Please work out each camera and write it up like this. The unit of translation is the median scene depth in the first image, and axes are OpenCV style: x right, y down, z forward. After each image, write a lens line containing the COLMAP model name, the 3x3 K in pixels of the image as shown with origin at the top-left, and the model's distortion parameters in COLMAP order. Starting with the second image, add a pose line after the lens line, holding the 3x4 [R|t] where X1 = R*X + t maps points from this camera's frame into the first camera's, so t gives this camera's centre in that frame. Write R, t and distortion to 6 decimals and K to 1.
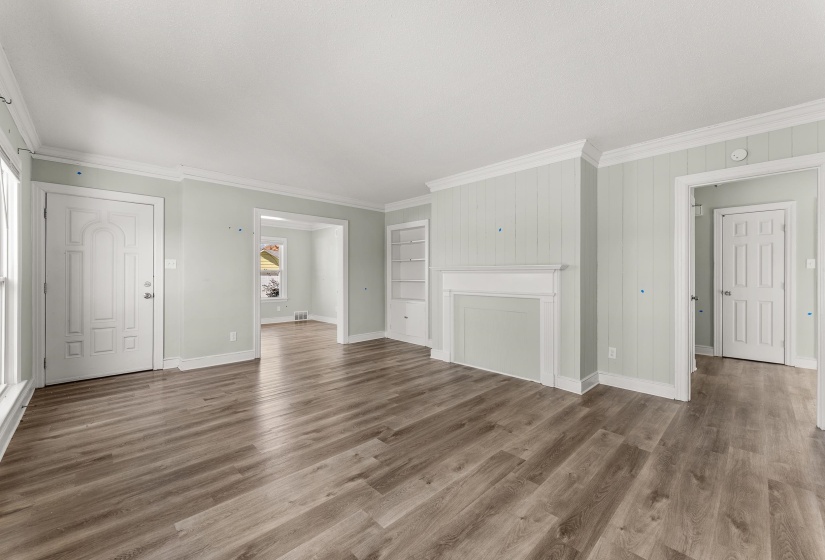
lens RADIAL K [[332.2, 0, 414.0], [0, 332.2, 280.1], [0, 0, 1]] dist [0.000215, 0.000081]
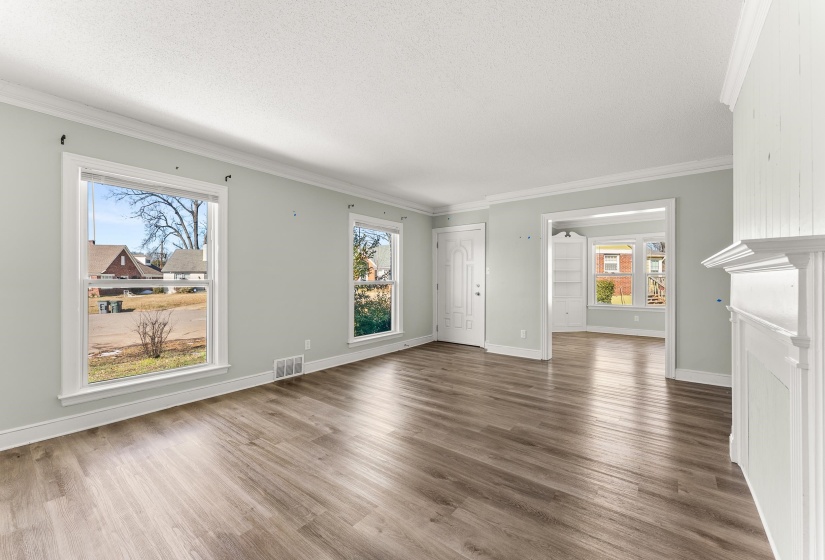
lens RADIAL K [[332.2, 0, 414.0], [0, 332.2, 280.1], [0, 0, 1]] dist [0.000215, 0.000081]
pose [[0.134713, -0.002391, -0.990882, 0.862719], [-0.011242, 0.999929, -0.003941, -0.003663], [0.990821, 0.011671, 0.134677, 0.816944]]
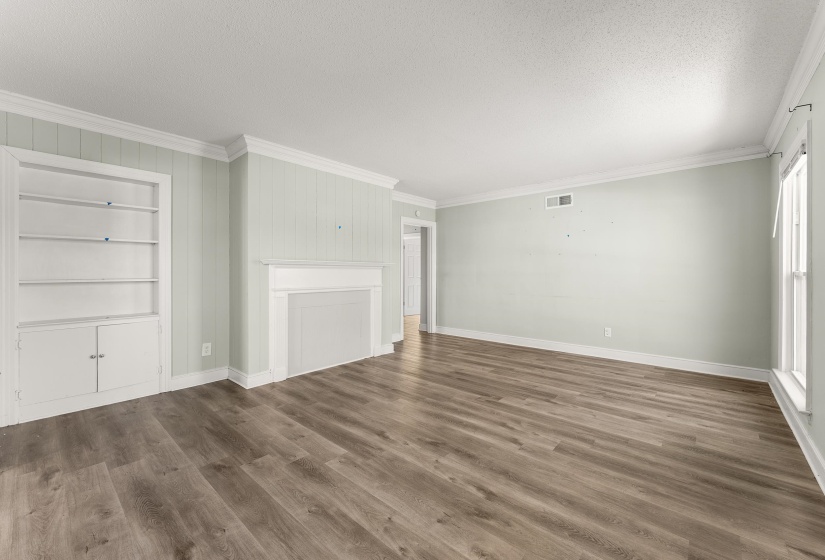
lens RADIAL K [[338.3, 0, 413.9], [0, 338.3, 275.1], [0, 0, 1]] dist [0.000906, -0.000206]
pose [[-0.074033, -0.012616, 0.997176, -1.214816], [0.012632, 0.999828, 0.013587, -0.017008], [-0.997176, 0.013602, -0.073861, 1.258958]]
